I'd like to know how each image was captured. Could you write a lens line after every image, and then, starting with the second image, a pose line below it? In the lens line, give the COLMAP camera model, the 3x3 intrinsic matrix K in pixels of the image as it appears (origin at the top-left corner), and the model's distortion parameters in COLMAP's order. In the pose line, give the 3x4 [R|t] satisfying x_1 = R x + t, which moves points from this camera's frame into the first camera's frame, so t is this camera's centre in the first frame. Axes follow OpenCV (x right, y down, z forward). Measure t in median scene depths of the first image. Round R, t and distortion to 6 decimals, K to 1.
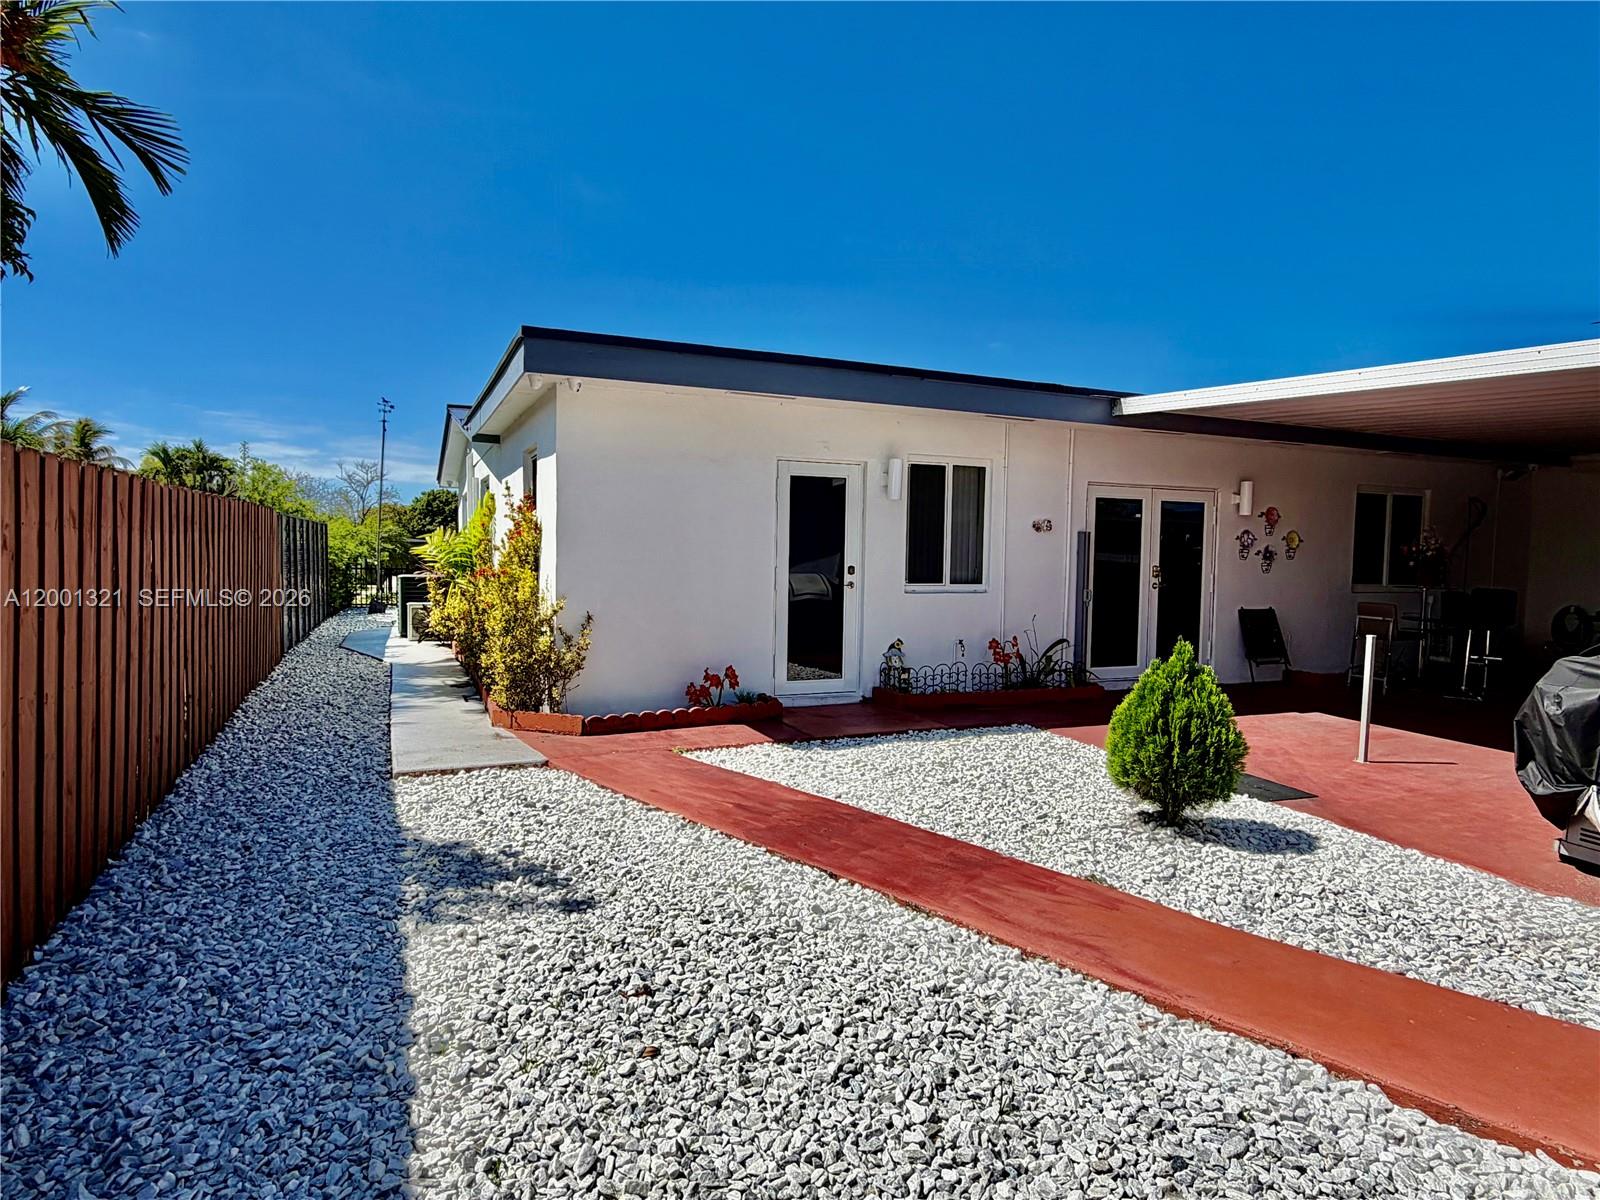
lens RADIAL K [[936.6, 0, 796.0], [0, 936.6, 594.9], [0, 0, 1]] dist [0.004403, 0.000780]
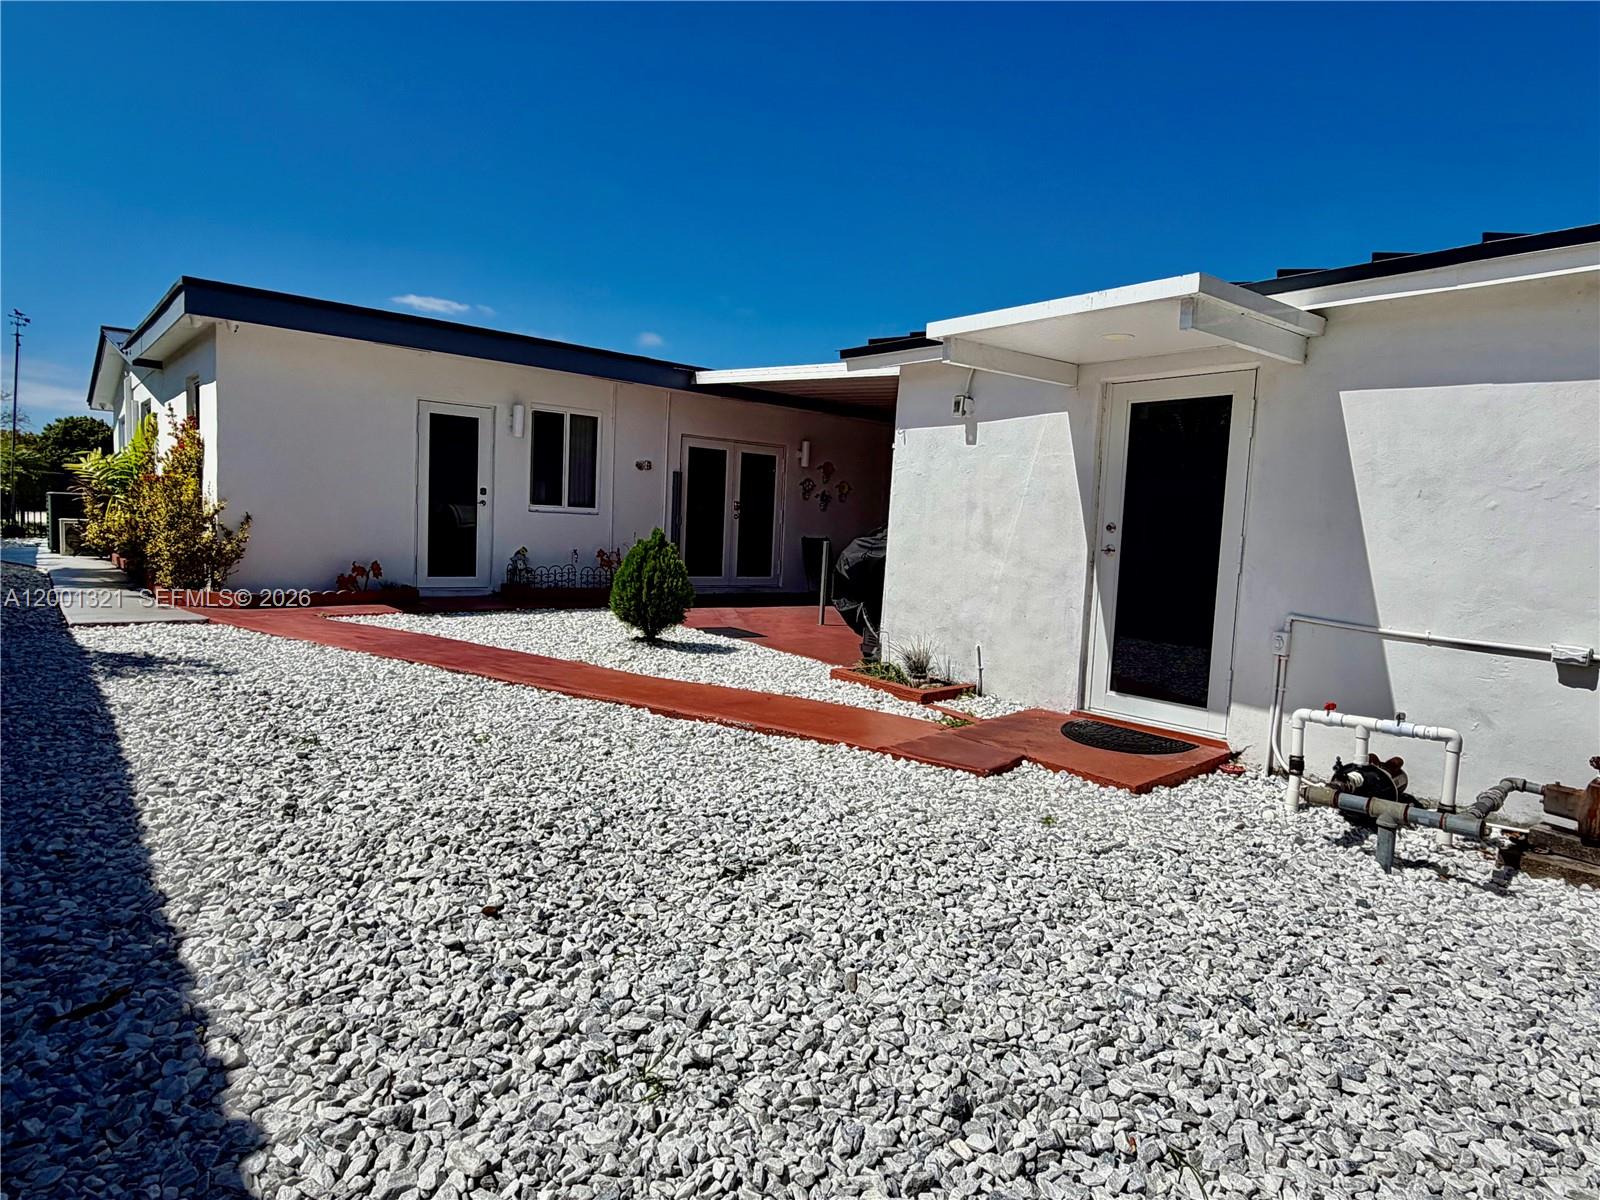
lens RADIAL K [[936.6, 0, 804.5], [0, 936.6, 601.1], [0, 0, 1]] dist [0.004403, 0.000780]
pose [[0.957194, 0.006754, 0.289367, 0.107415], [-0.020624, 0.998778, 0.044909, 0.055469], [-0.288711, -0.048955, 0.956164, -0.346452]]
